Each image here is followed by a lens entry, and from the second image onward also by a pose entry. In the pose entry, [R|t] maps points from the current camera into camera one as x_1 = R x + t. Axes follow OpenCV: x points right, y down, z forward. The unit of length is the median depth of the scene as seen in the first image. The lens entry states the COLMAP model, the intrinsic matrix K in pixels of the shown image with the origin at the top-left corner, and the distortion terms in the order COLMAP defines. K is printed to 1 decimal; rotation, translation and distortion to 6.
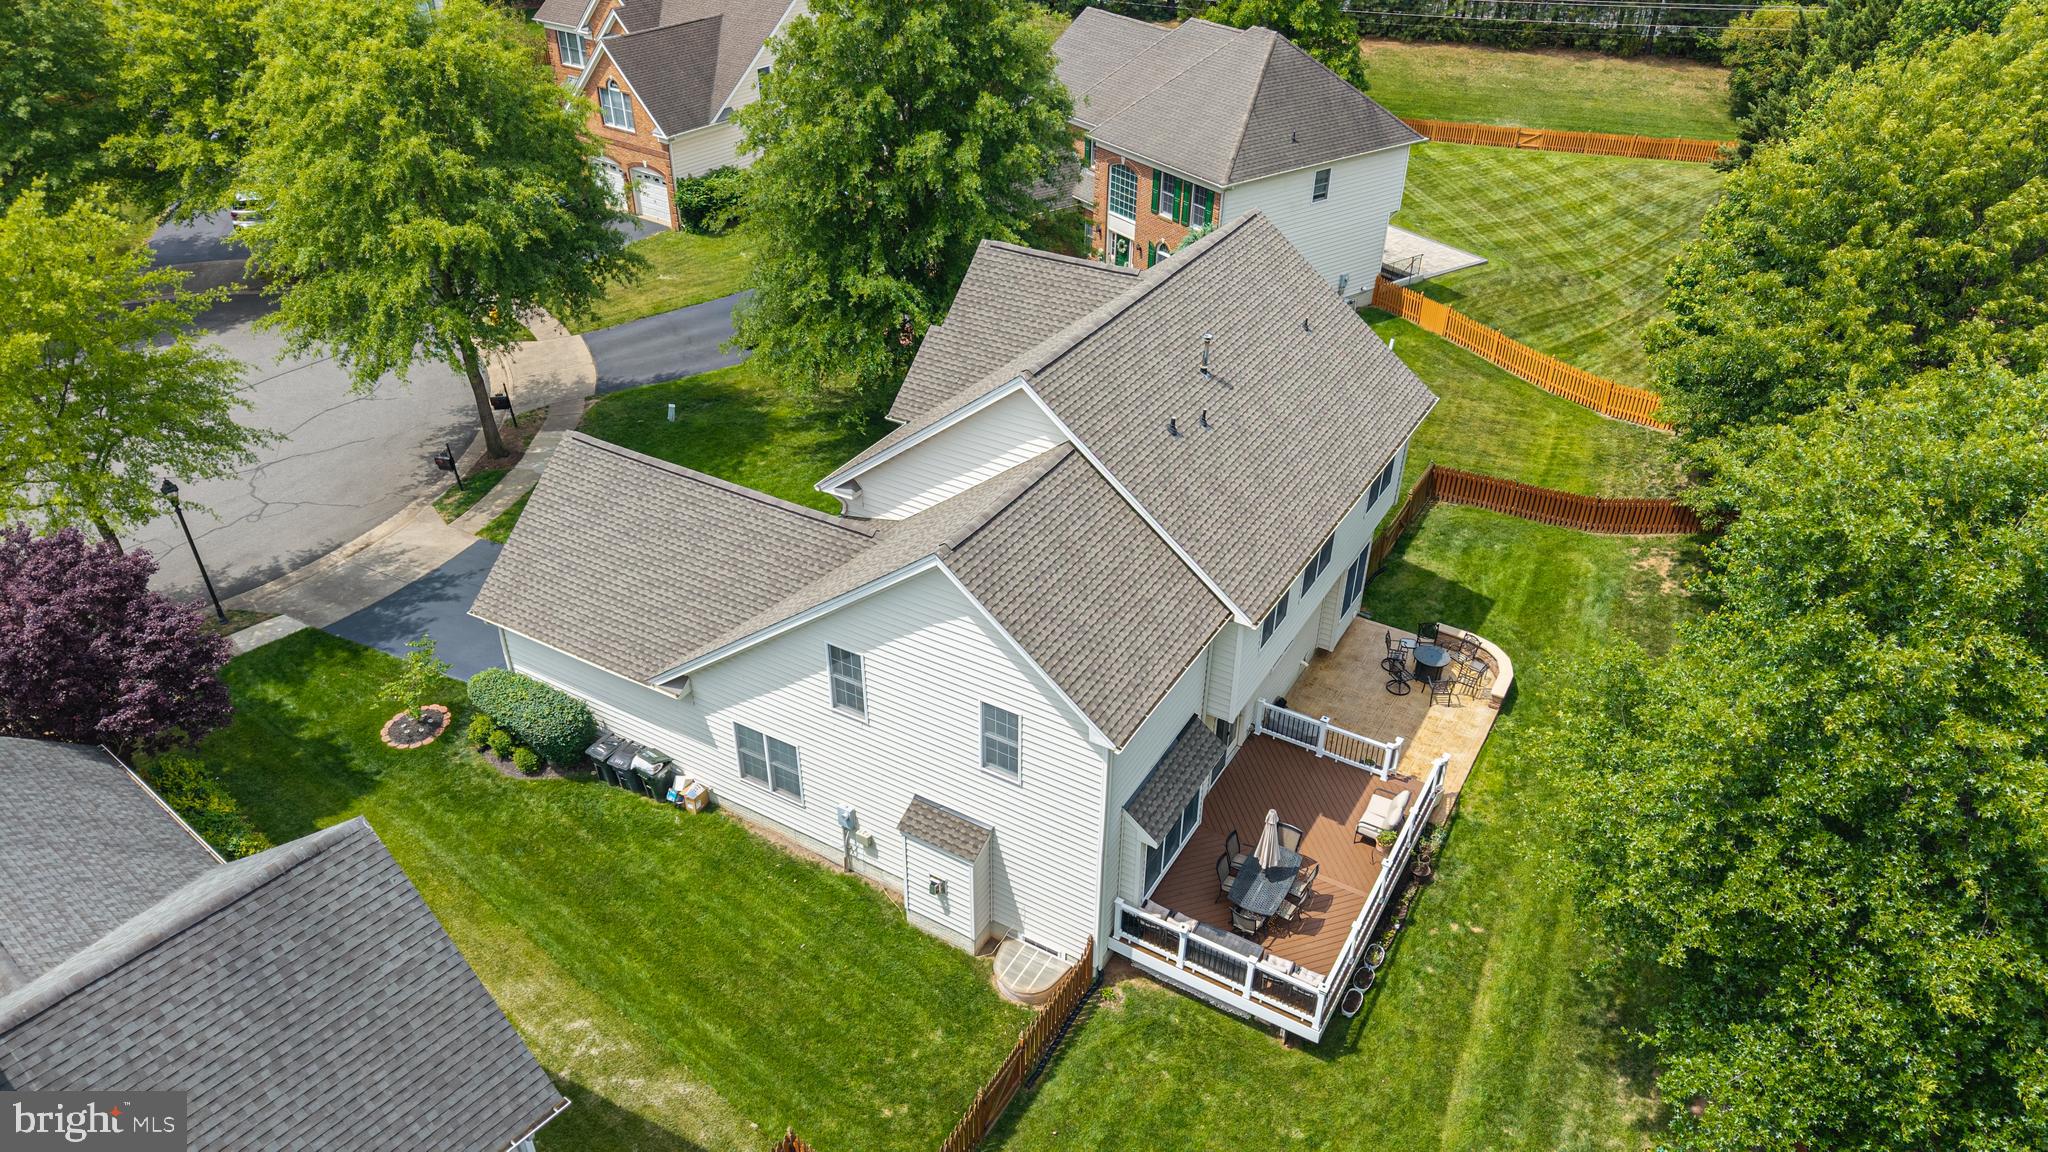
lens RADIAL K [[1385.3, 0, 1038.7], [0, 1385.3, 578.0], [0, 0, 1]] dist [0.045340, -0.049804]
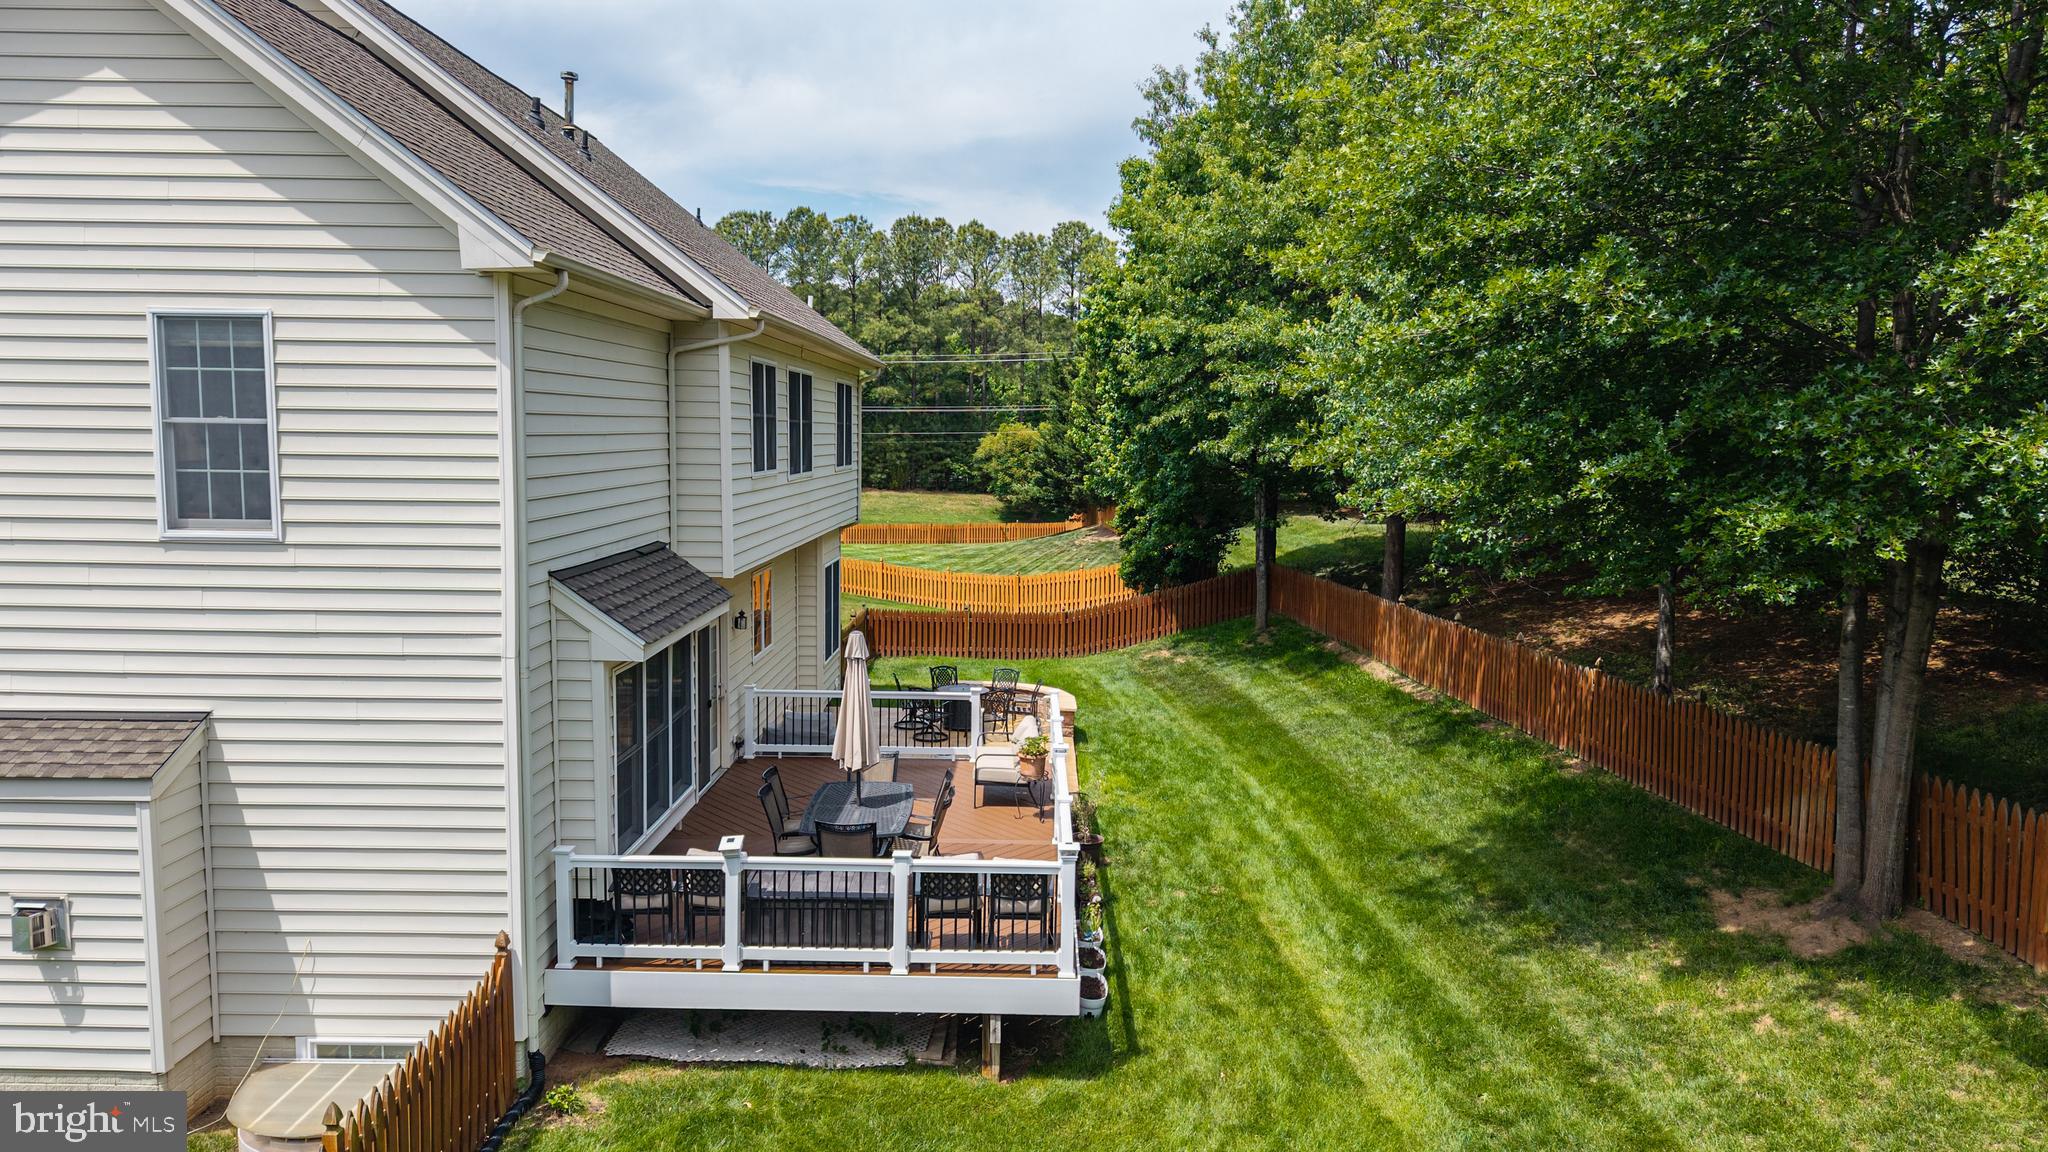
lens RADIAL K [[1394.1, 0, 1052.4], [0, 1394.1, 577.2], [0, 0, 1]] dist [0.040217, -0.040061]
pose [[0.864516, -0.052660, 0.499840, -0.022915], [0.271292, 0.886070, -0.375872, 0.360159], [-0.423100, 0.460550, 0.780308, 0.562635]]
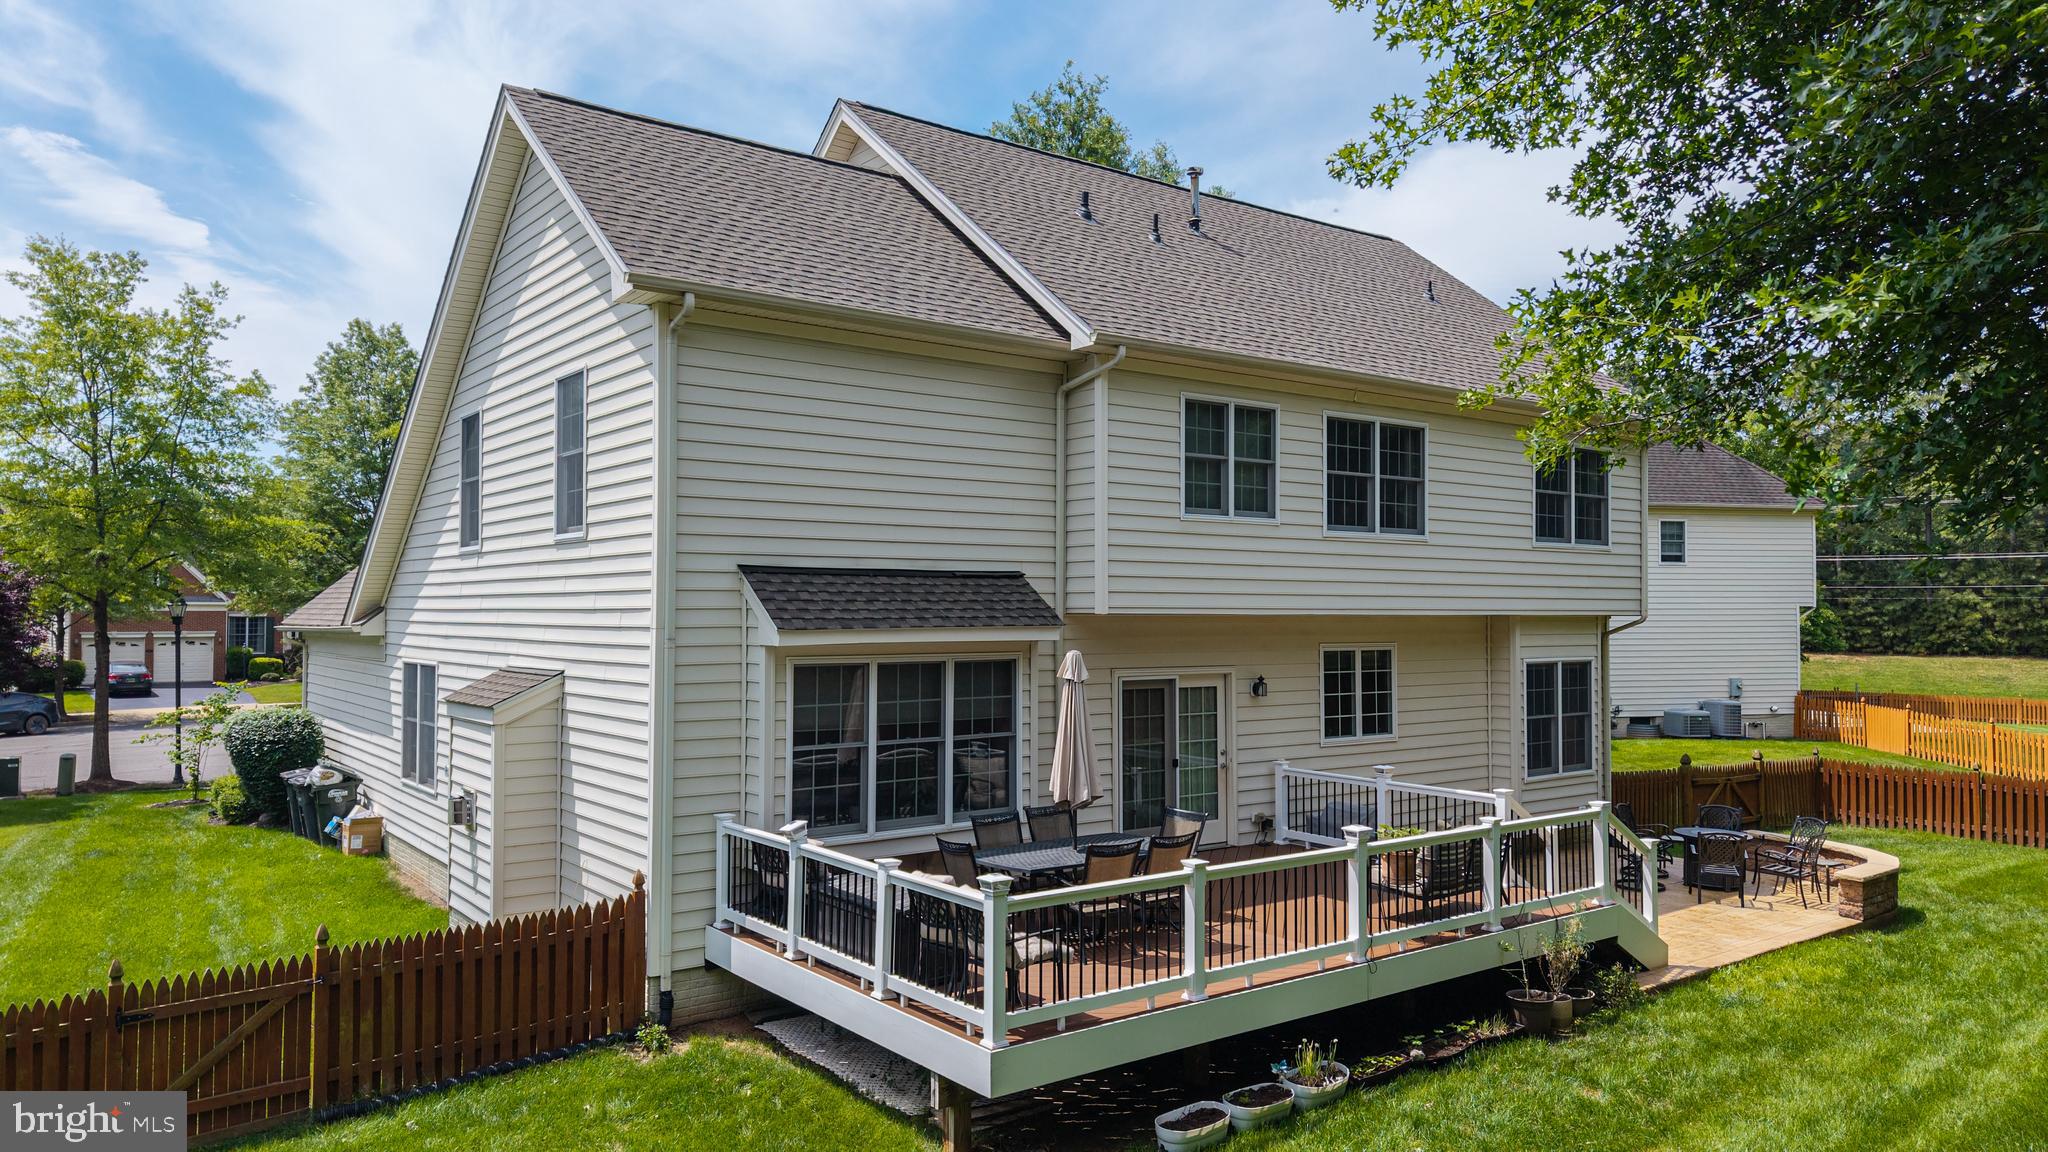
lens RADIAL K [[1385.3, 0, 1038.7], [0, 1385.3, 578.0], [0, 0, 1]] dist [0.045340, -0.049804]
pose [[0.924922, -0.020136, -0.379623, 0.335086], [-0.198686, 0.825750, -0.527883, 0.391771], [0.324103, 0.563676, 0.759754, 0.633193]]
